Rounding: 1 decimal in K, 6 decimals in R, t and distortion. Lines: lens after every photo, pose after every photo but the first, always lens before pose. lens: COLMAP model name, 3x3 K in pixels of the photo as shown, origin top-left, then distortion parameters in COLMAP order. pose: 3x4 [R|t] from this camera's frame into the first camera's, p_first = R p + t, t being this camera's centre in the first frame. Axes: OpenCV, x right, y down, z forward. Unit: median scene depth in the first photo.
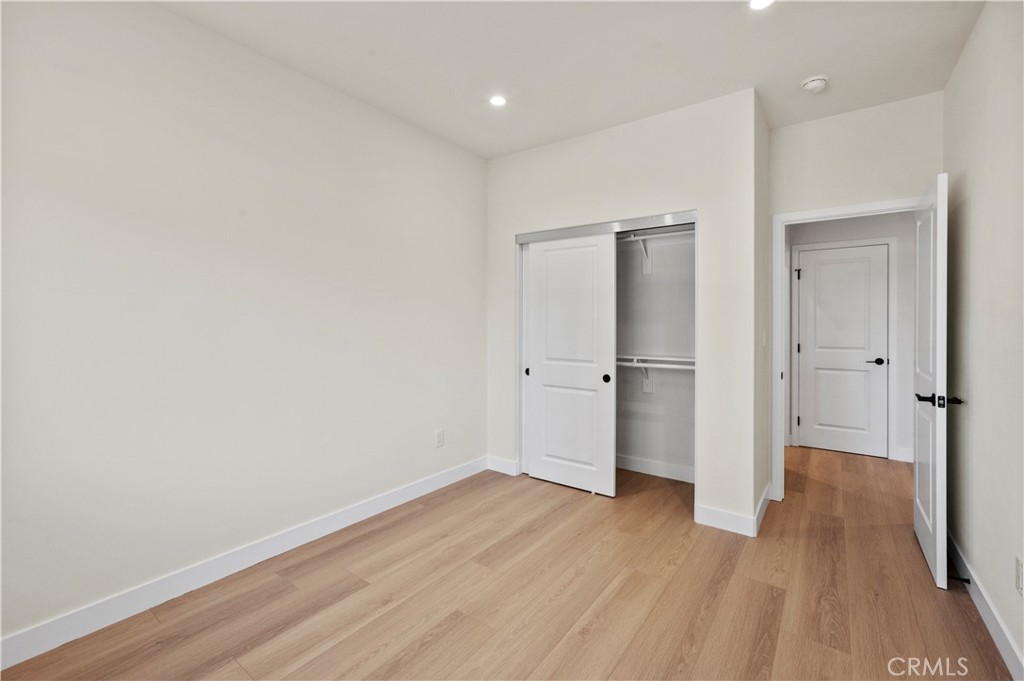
lens RADIAL K [[444.5, 0, 519.9], [0, 444.5, 329.5], [0, 0, 1]] dist [-0.002924, 0.003695]
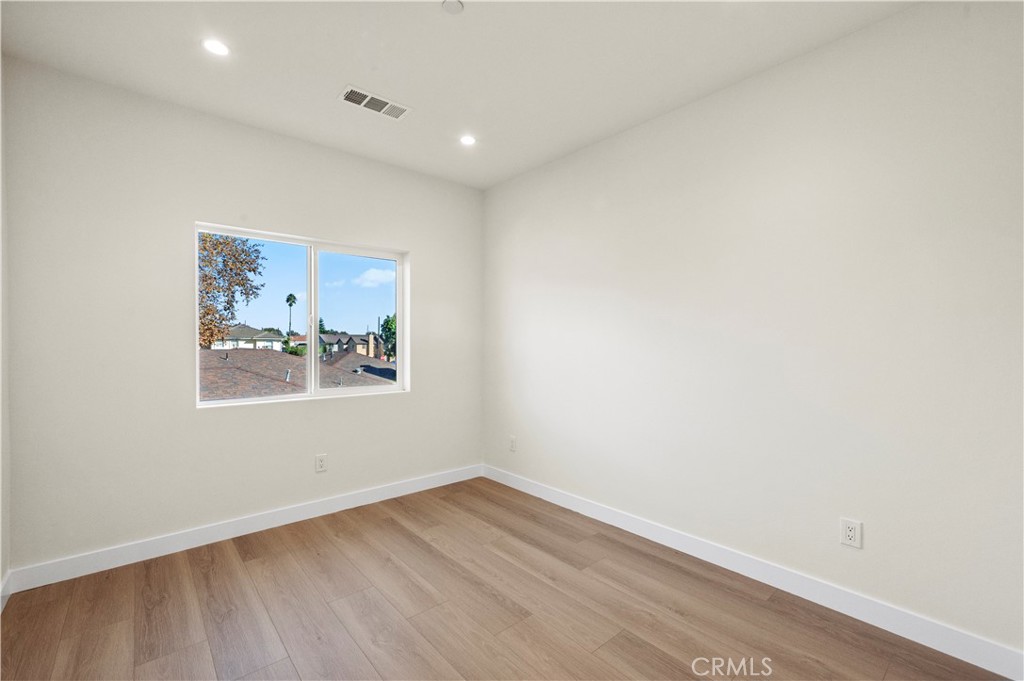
lens RADIAL K [[444.5, 0, 519.7], [0, 444.5, 345.8], [0, 0, 1]] dist [-0.002924, 0.003695]
pose [[-0.236527, 0.001283, -0.971624, 0.799832], [-0.009080, 0.999953, 0.003531, -0.015956], [0.971583, 0.009658, -0.236504, 1.078385]]
